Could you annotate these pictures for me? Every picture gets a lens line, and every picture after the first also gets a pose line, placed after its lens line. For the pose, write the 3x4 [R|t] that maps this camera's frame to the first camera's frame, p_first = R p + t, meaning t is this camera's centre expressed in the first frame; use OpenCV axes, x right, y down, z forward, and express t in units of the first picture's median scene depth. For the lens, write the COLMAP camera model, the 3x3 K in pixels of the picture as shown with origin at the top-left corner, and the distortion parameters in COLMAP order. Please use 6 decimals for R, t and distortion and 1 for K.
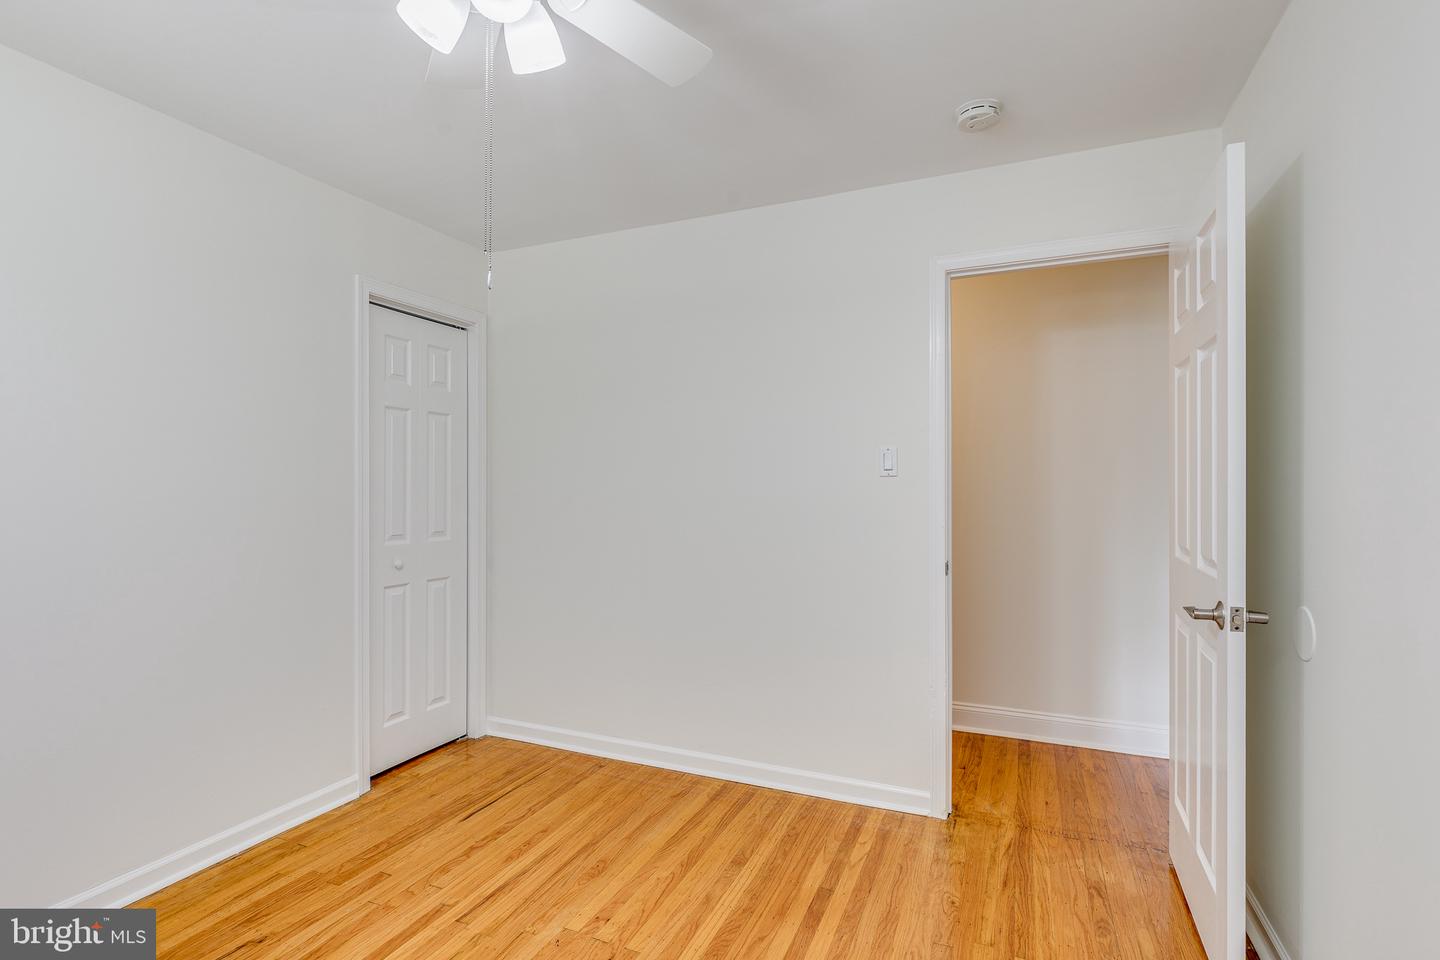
lens RADIAL K [[692.5, 0, 720.0], [0, 692.5, 480.0], [0, 0, 1]] dist [-0.000704, 0.000072]
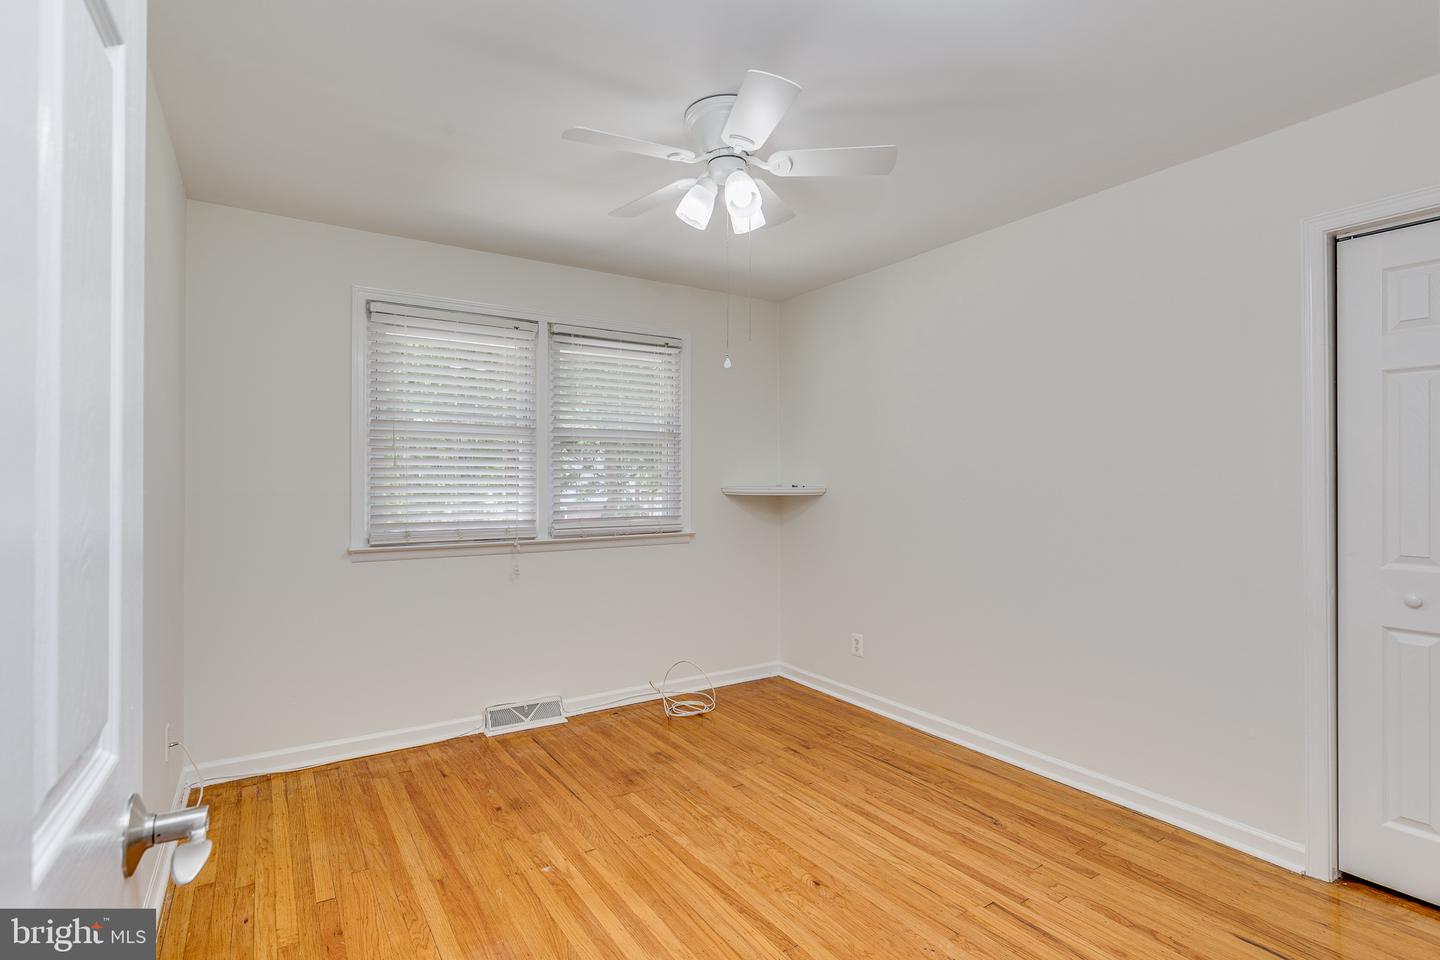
lens RADIAL K [[692.5, 0, 720.0], [0, 692.5, 480.0], [0, 0, 1]] dist [-0.000704, 0.000072]
pose [[-0.549680, -0.001642, -0.835374, 0.602805], [0.010258, 0.999909, -0.008715, 0.005866], [0.835312, -0.013360, -0.549614, 1.042857]]
